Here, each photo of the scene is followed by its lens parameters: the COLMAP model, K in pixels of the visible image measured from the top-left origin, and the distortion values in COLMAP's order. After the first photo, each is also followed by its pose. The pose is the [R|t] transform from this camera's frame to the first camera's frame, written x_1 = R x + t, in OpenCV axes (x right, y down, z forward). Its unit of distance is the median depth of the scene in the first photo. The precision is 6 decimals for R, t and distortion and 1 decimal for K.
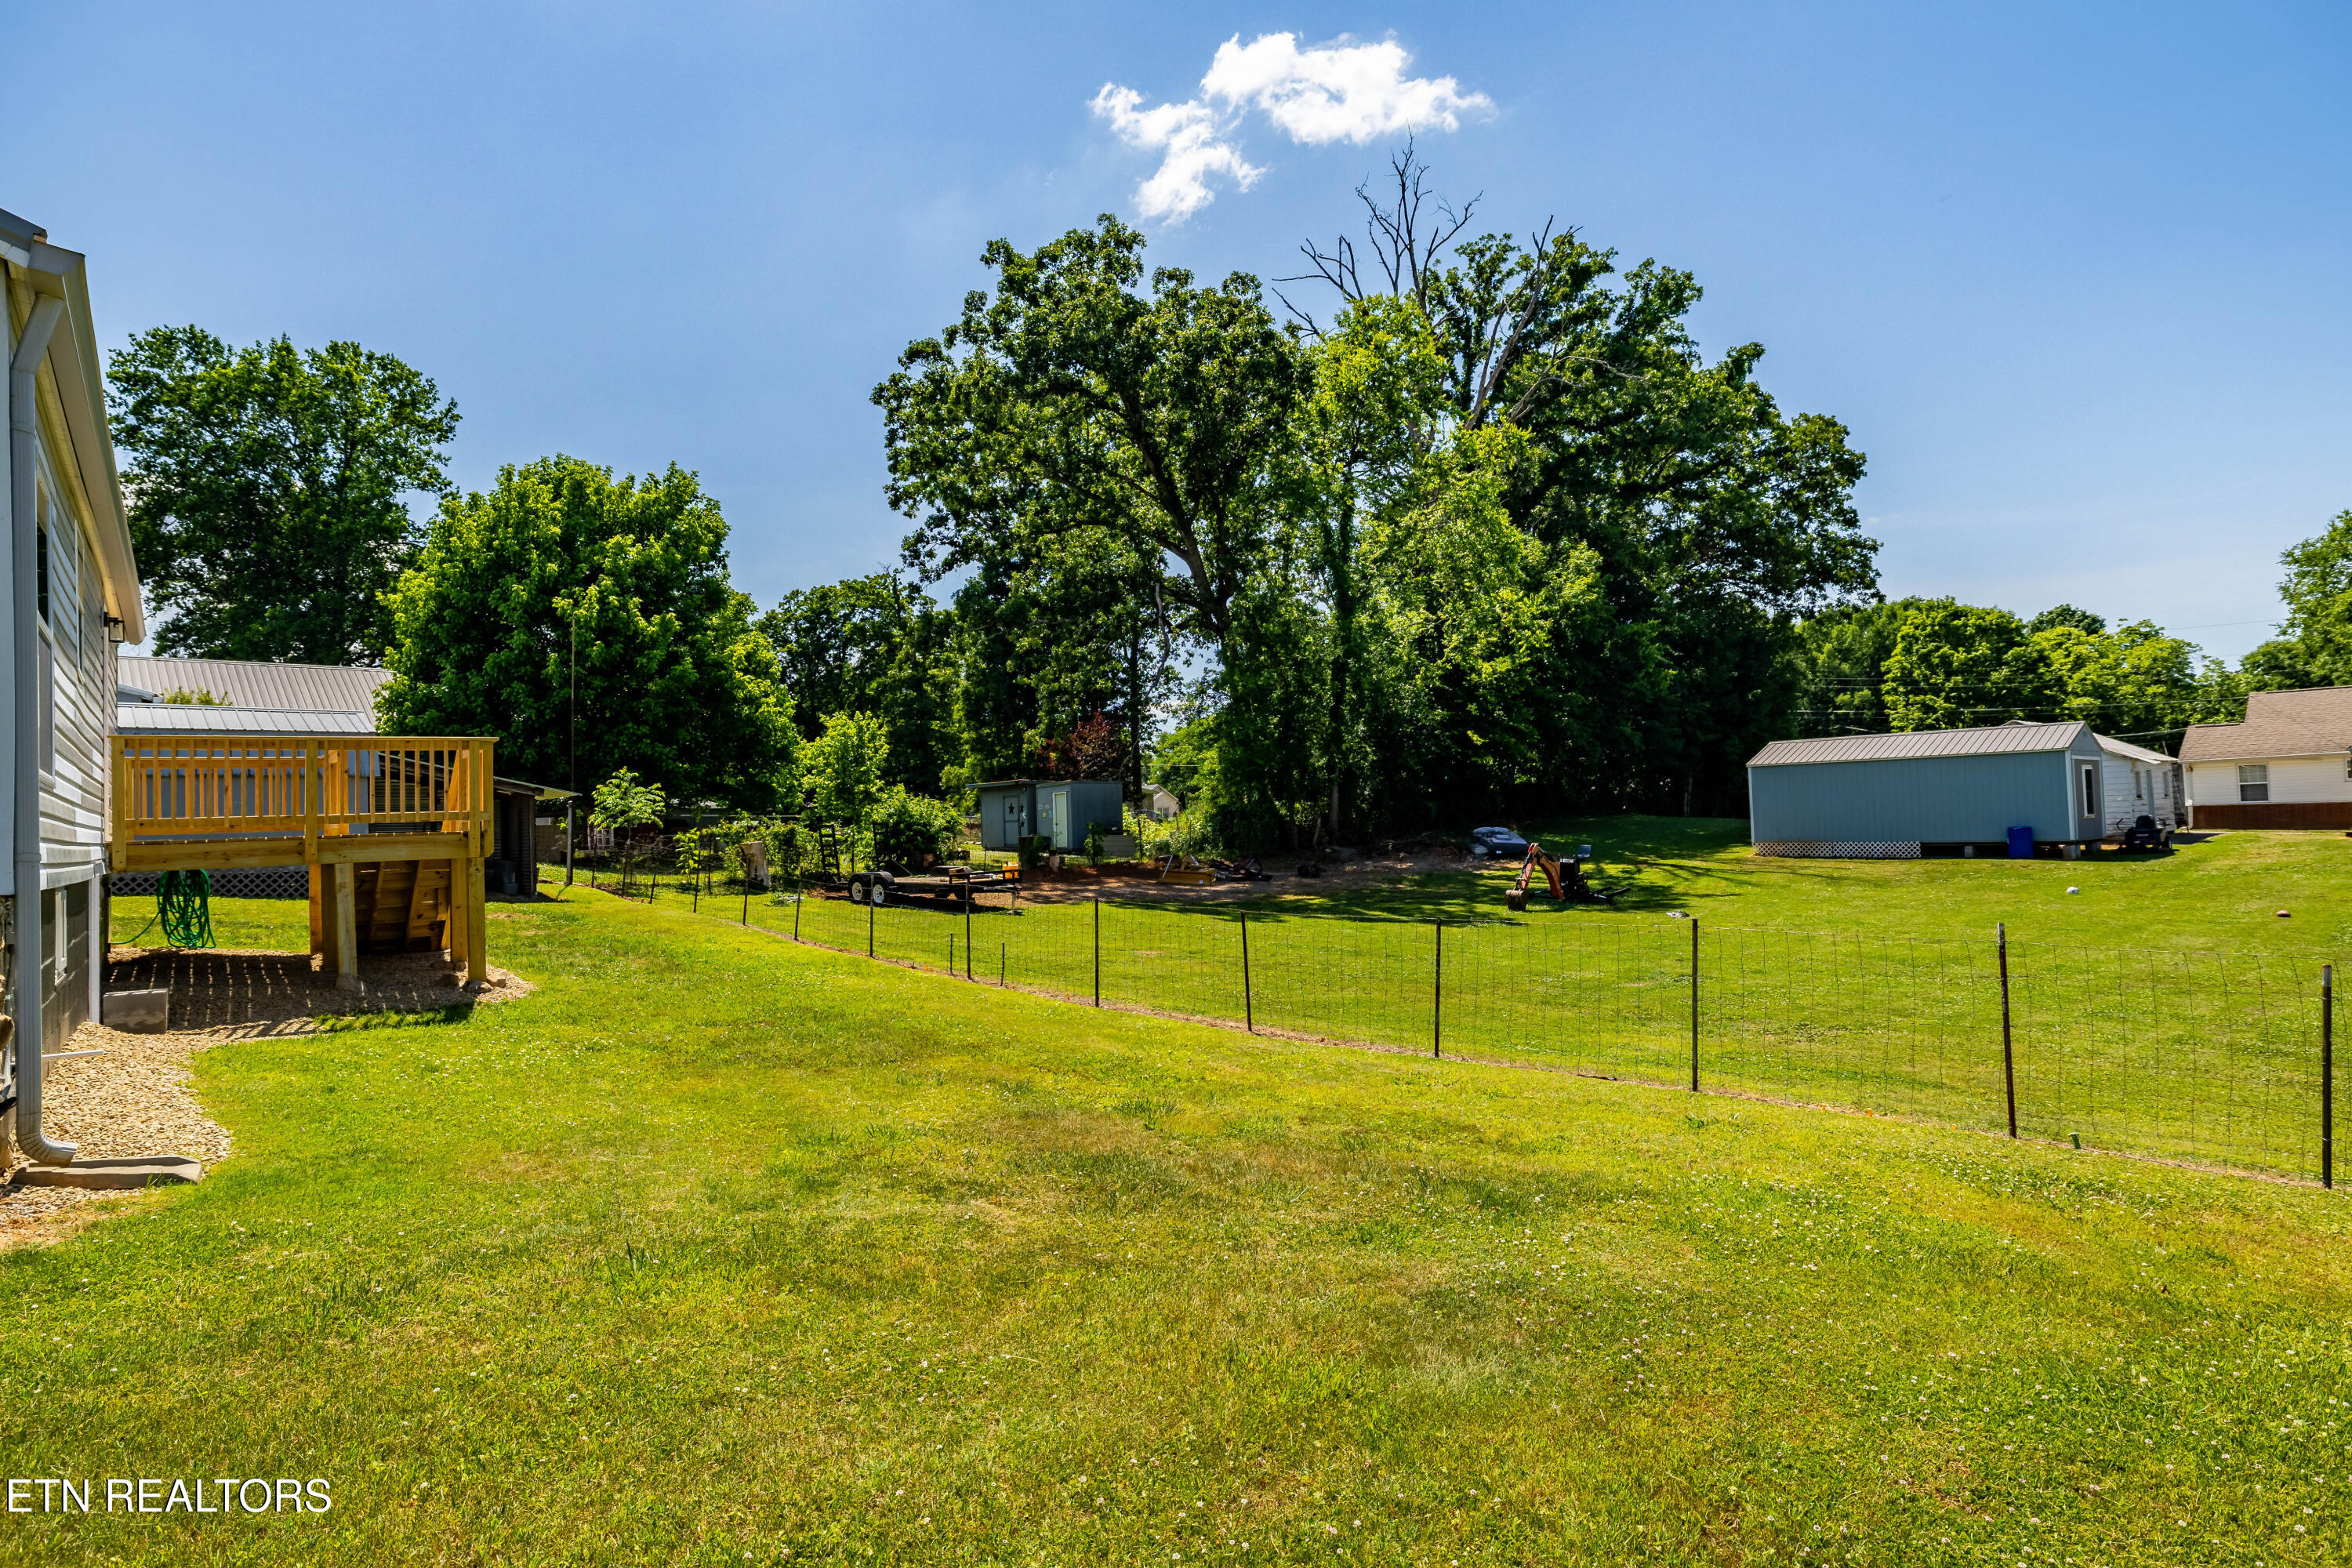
lens RADIAL K [[1289.4, 0, 1173.1], [0, 1289.4, 802.6], [0, 0, 1]] dist [-0.006848, -0.000266]
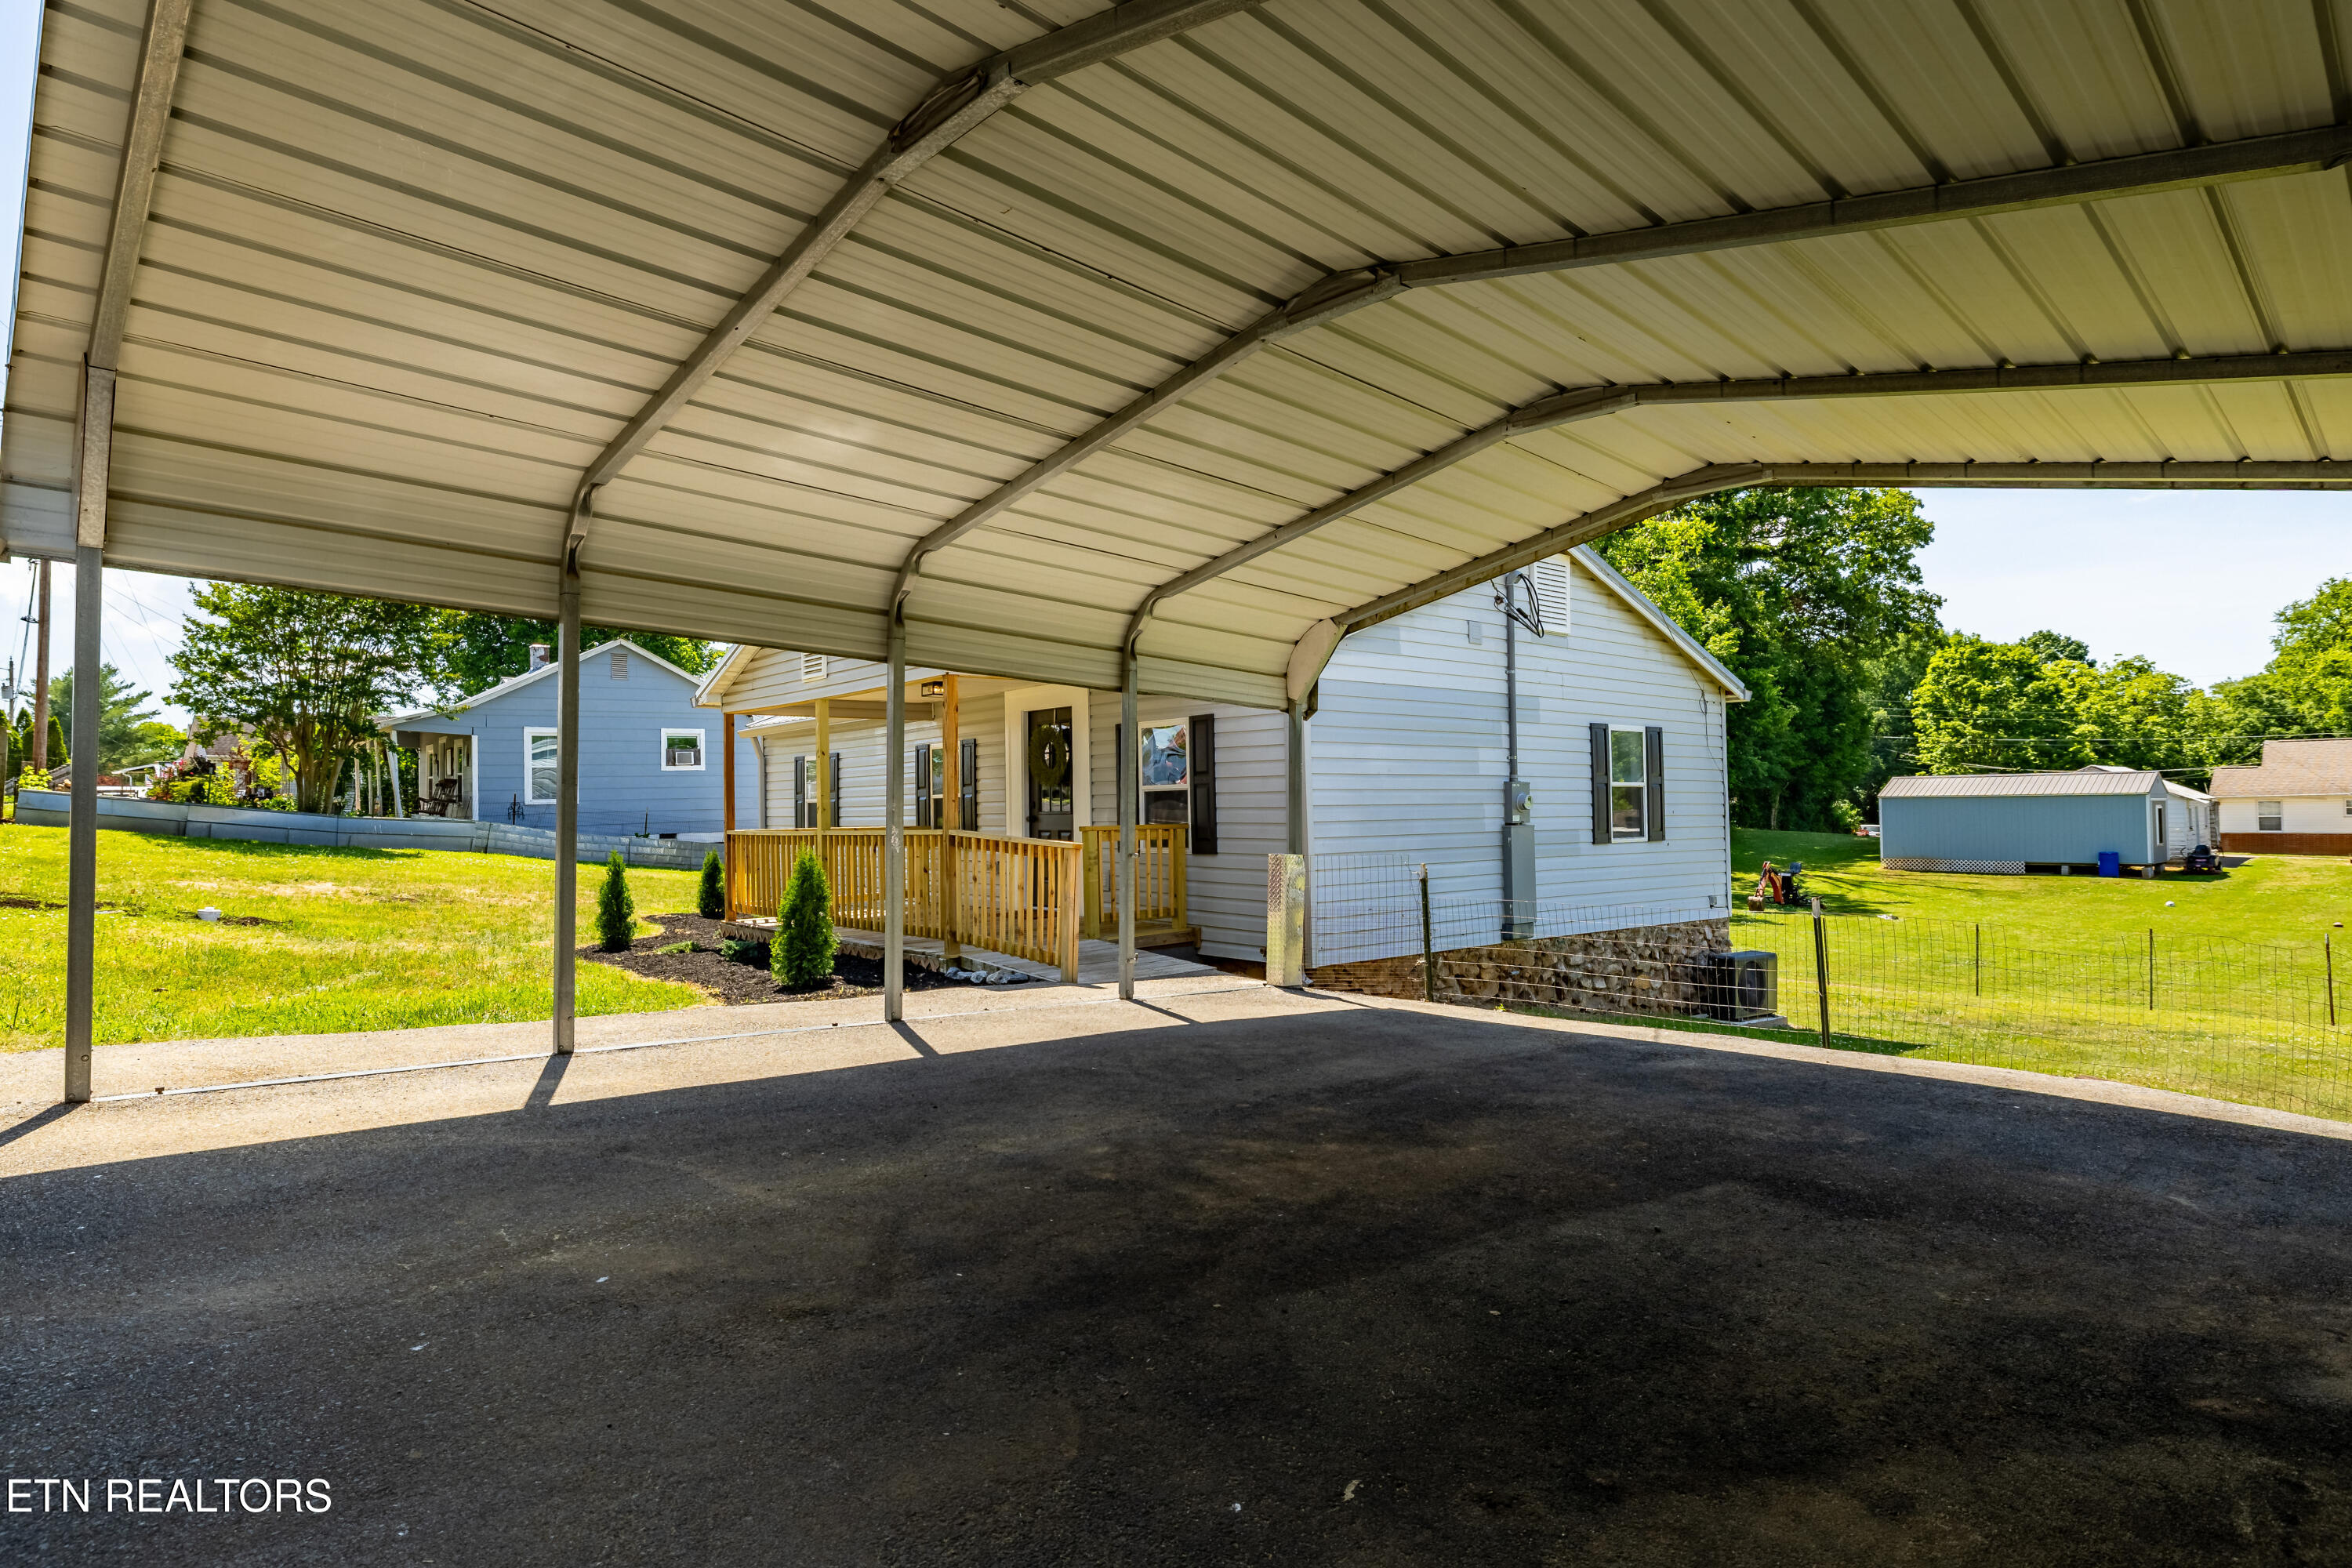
lens RADIAL K [[1289.4, 0, 1169.3], [0, 1289.4, 789.0], [0, 0, 1]] dist [-0.006848, -0.000266]
pose [[0.999383, 0.019293, 0.029345, -0.180044], [-0.019325, 0.999813, 0.000823, -0.015522], [-0.029324, -0.001390, 0.999569, -0.143642]]
